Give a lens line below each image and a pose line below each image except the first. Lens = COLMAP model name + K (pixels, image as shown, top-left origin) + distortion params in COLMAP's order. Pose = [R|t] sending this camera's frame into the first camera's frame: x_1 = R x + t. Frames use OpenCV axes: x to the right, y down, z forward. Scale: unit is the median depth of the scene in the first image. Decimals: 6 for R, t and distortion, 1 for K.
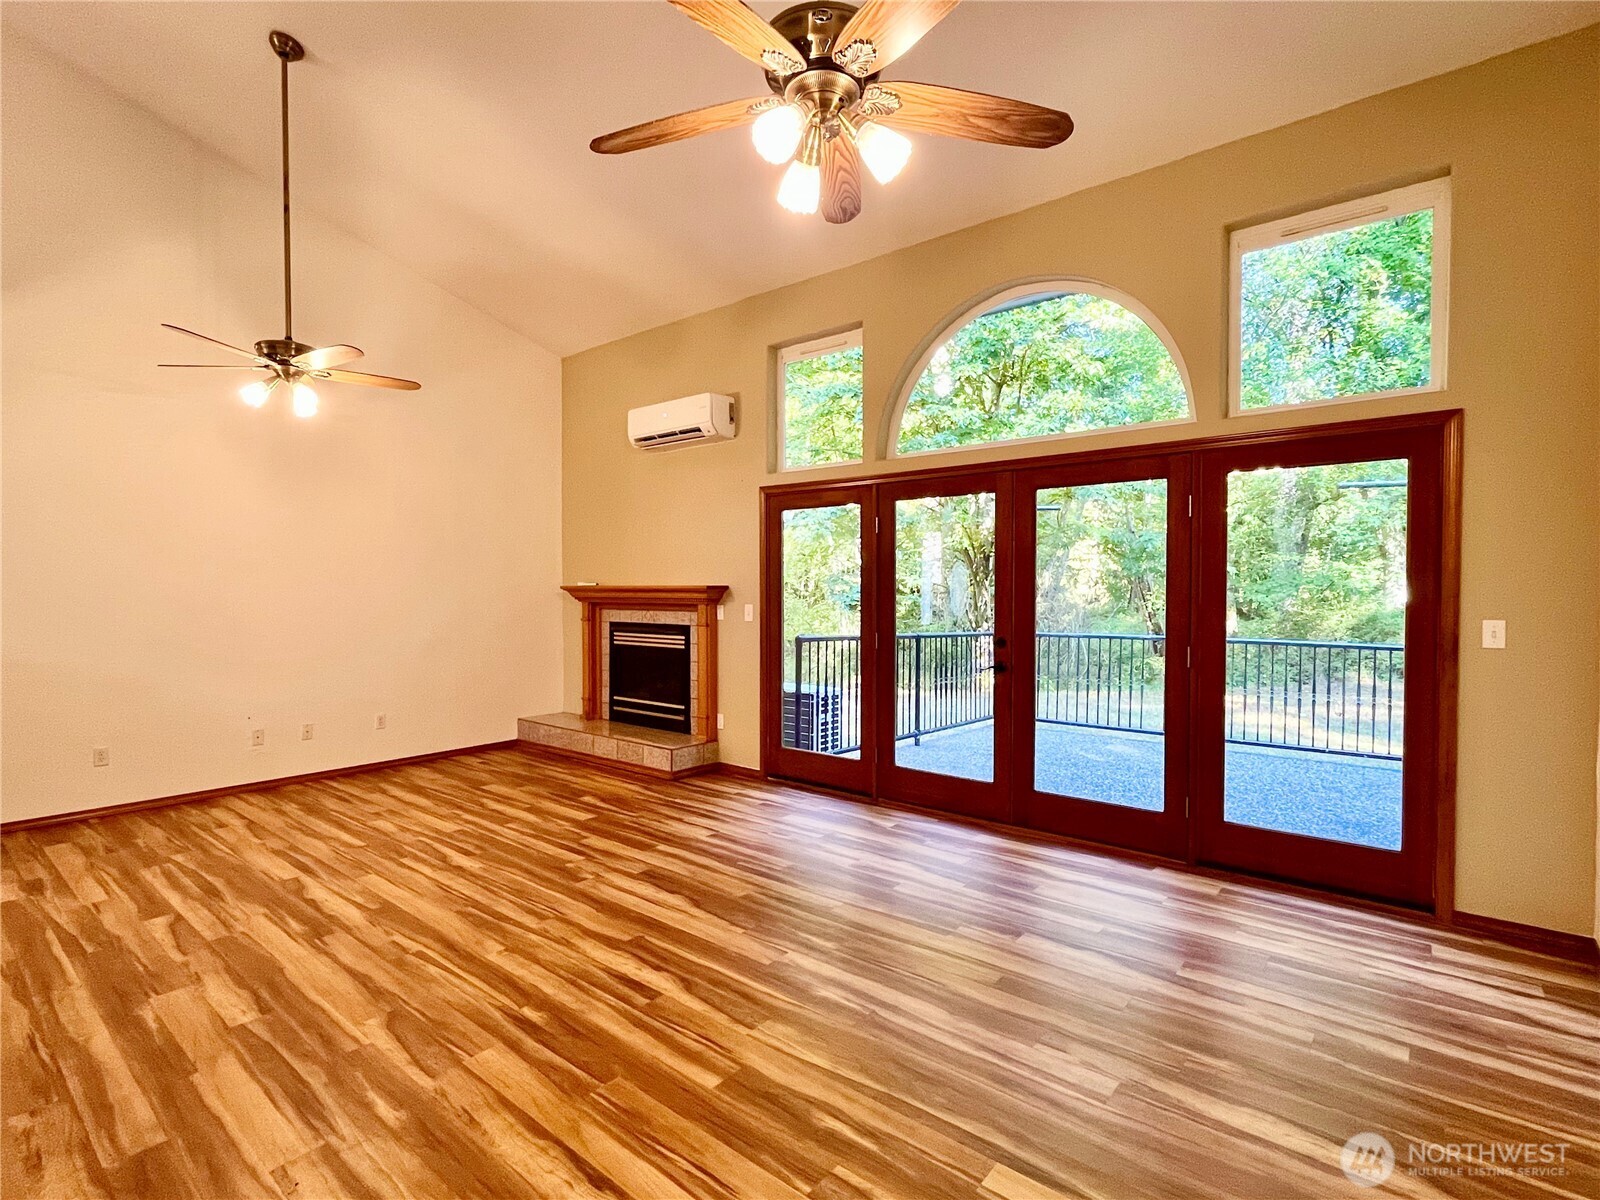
lens RADIAL K [[779.4, 0, 795.4], [0, 779.4, 605.5], [0, 0, 1]] dist [-0.000952, -0.000418]
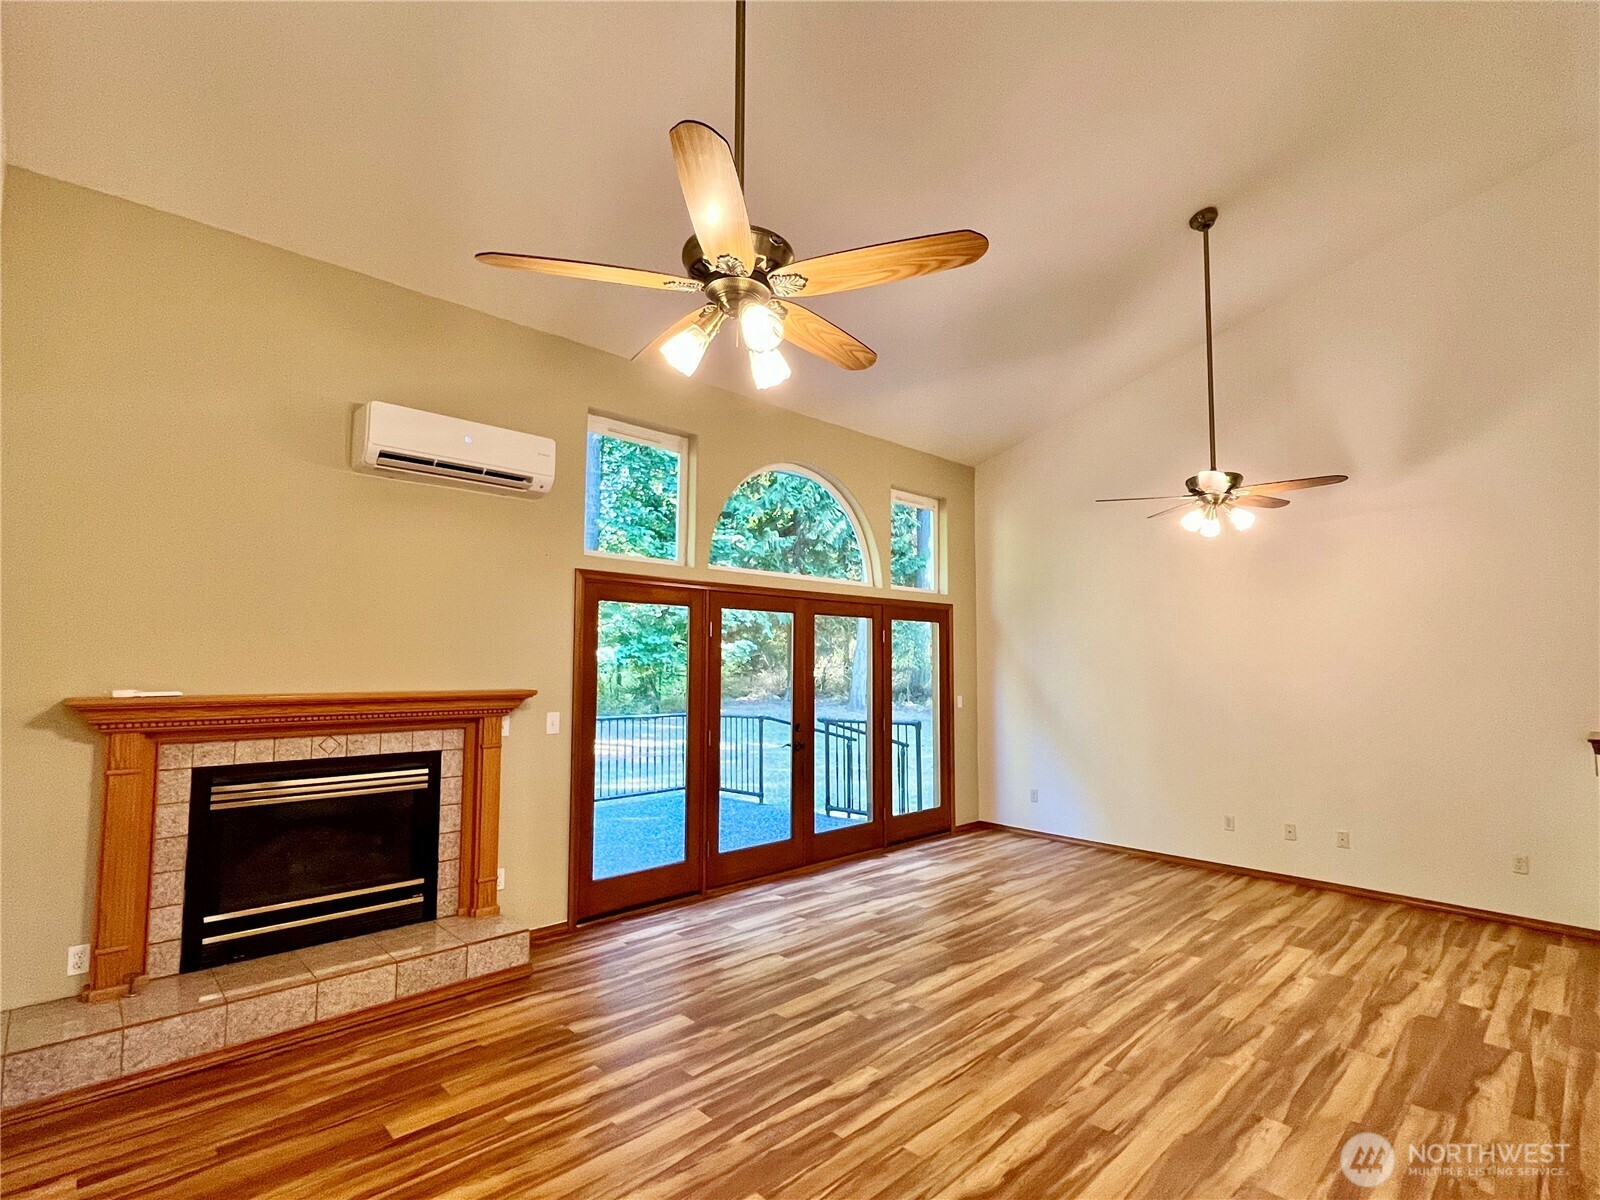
lens RADIAL K [[779.4, 0, 797.7], [0, 779.4, 598.6], [0, 0, 1]] dist [-0.000952, -0.000418]
pose [[0.108875, 0.082663, 0.990612, -1.149718], [0.017475, 0.996223, -0.085051, -0.062266], [-0.993902, 0.026571, 0.107020, 0.923567]]
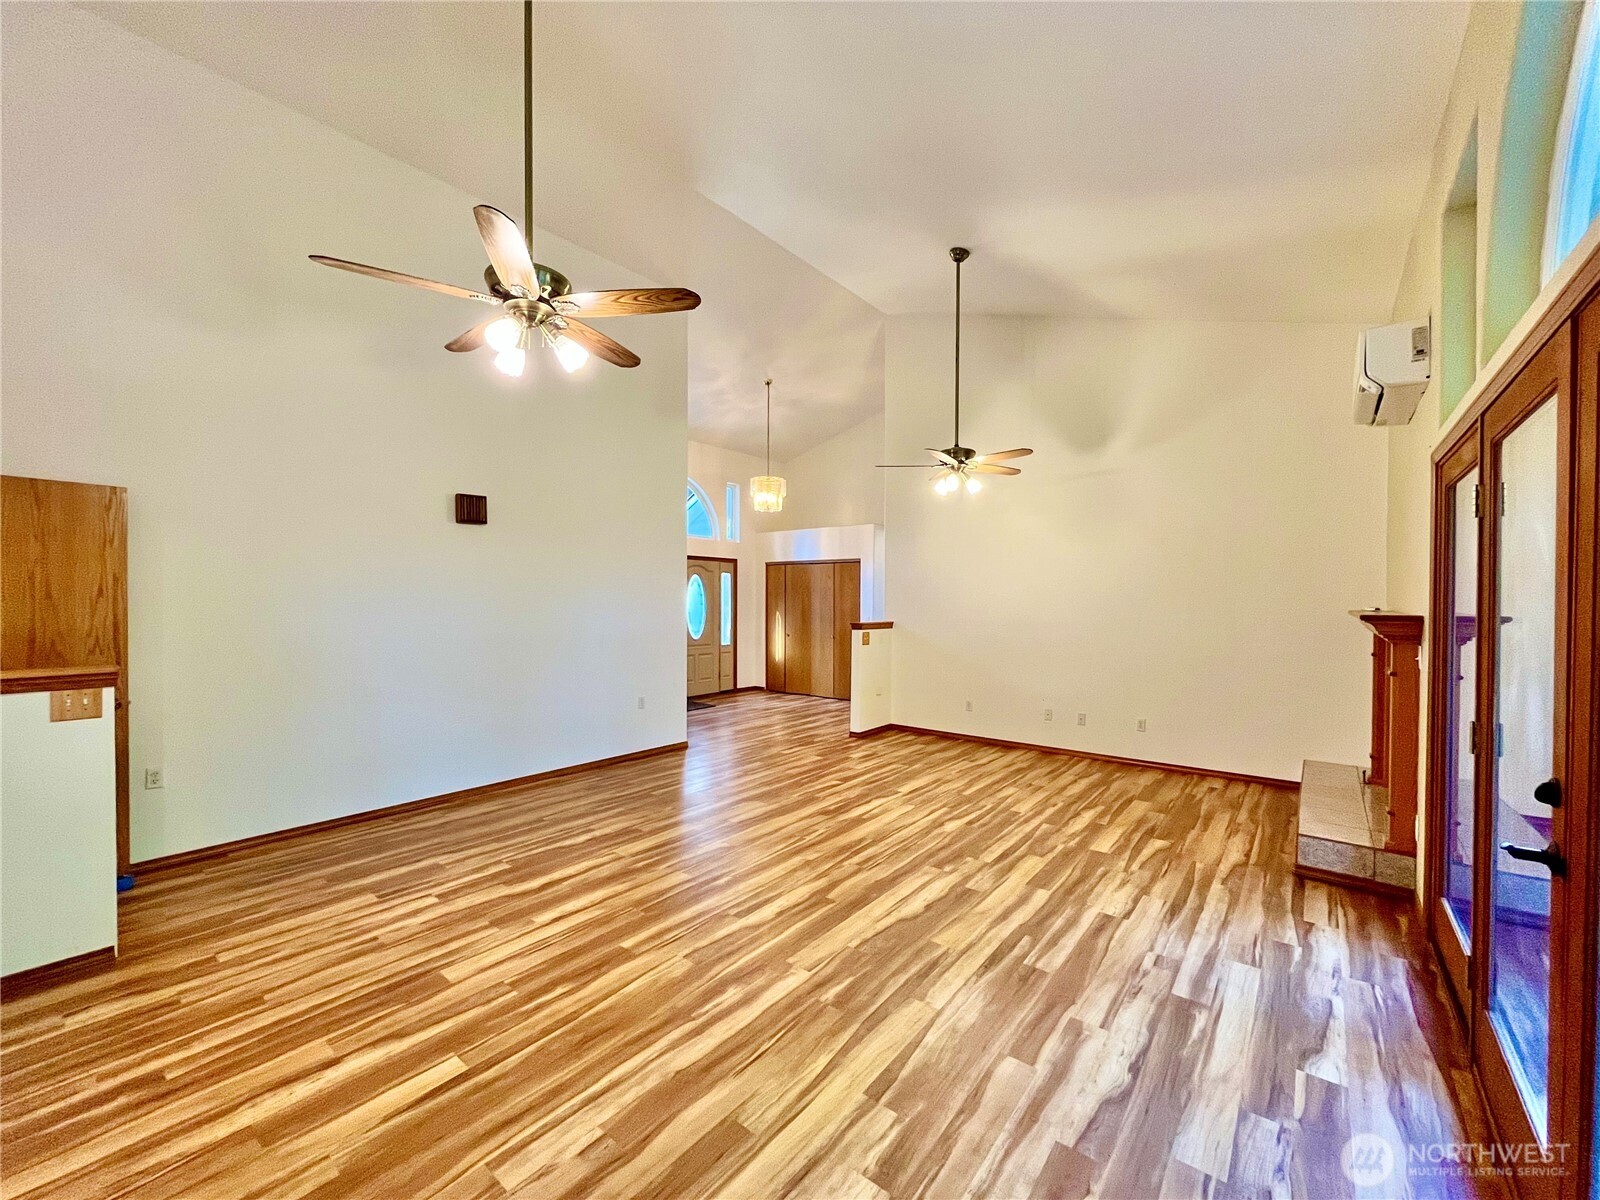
lens RADIAL K [[643.5, 0, 797.7], [0, 643.5, 603.6], [0, 0, 1]] dist [0.000977, -0.000396]
pose [[0.013494, 0.008093, -0.999876, 0.608237], [-0.026225, 0.999626, 0.007737, -0.037269], [0.999565, 0.026117, 0.013701, 0.689898]]
